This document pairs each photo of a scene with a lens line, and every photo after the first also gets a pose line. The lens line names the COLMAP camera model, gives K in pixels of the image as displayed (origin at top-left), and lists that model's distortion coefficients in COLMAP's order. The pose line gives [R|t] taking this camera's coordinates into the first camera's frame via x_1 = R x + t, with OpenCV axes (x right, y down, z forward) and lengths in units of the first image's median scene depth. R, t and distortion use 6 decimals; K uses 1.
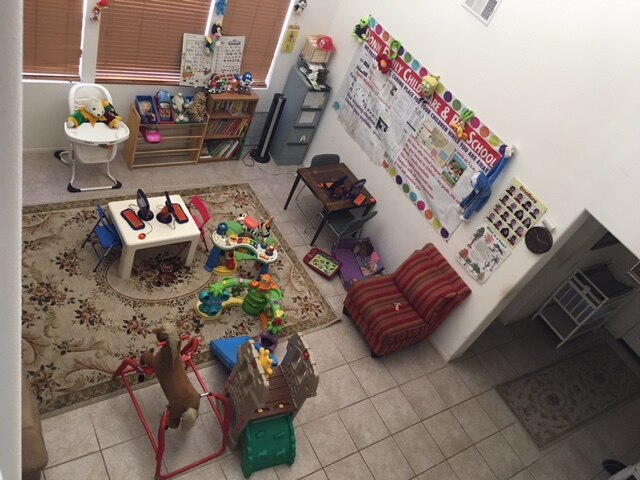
lens RADIAL K [[551.3, 0, 320.0], [0, 551.3, 240.0], [0, 0, 1]] dist [0.079483, -0.096303]
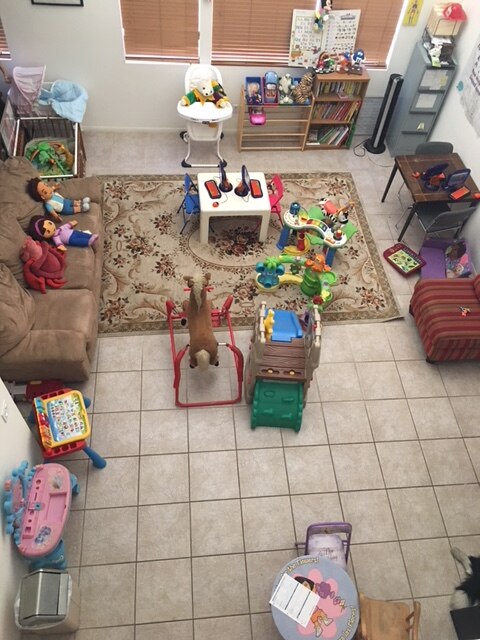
lens RADIAL K [[551.3, 0, 240.0], [0, 551.3, 320.0], [0, 0, 1]] dist [0.079483, -0.096303]
pose [[0.869201, 0.172310, -0.463465, 0.239696], [-0.127729, 0.983748, 0.126196, 0.065735], [0.477677, -0.050492, 0.877083, 0.041749]]
